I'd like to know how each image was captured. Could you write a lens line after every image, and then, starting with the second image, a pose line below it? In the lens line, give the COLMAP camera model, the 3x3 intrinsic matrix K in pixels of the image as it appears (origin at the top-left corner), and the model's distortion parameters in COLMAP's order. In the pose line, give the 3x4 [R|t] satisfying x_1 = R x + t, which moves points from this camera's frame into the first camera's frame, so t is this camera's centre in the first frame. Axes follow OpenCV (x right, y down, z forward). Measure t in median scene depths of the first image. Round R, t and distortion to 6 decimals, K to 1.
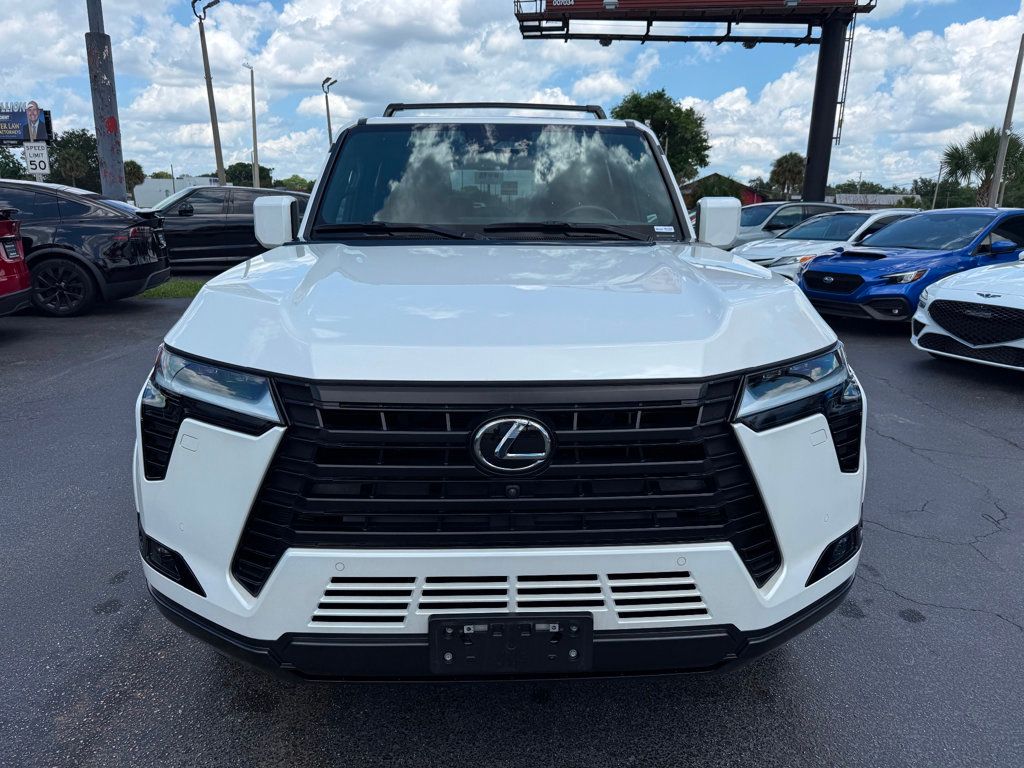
lens RADIAL K [[710.9, 0, 512.6], [0, 710.9, 385.9], [0, 0, 1]] dist [0.025734, -0.029595]
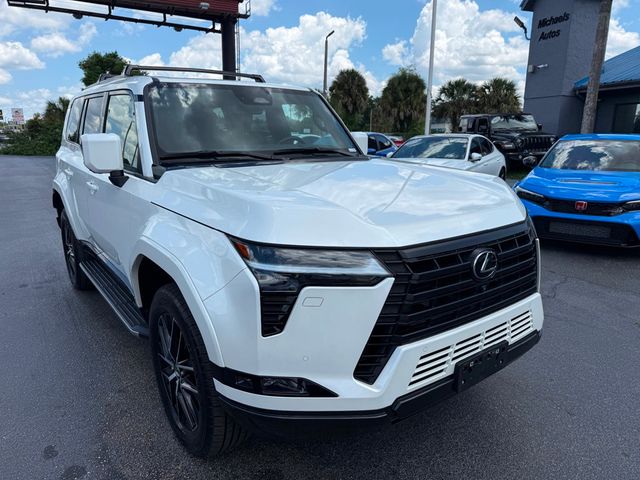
lens RADIAL K [[444.3, 0, 319.5], [0, 444.3, 238.6], [0, 0, 1]] dist [0.025734, -0.029595]
pose [[0.833685, -0.137200, 0.534925, -0.999397], [0.140304, 0.989485, 0.035124, -0.093376], [-0.534119, 0.045770, 0.844169, 0.188275]]
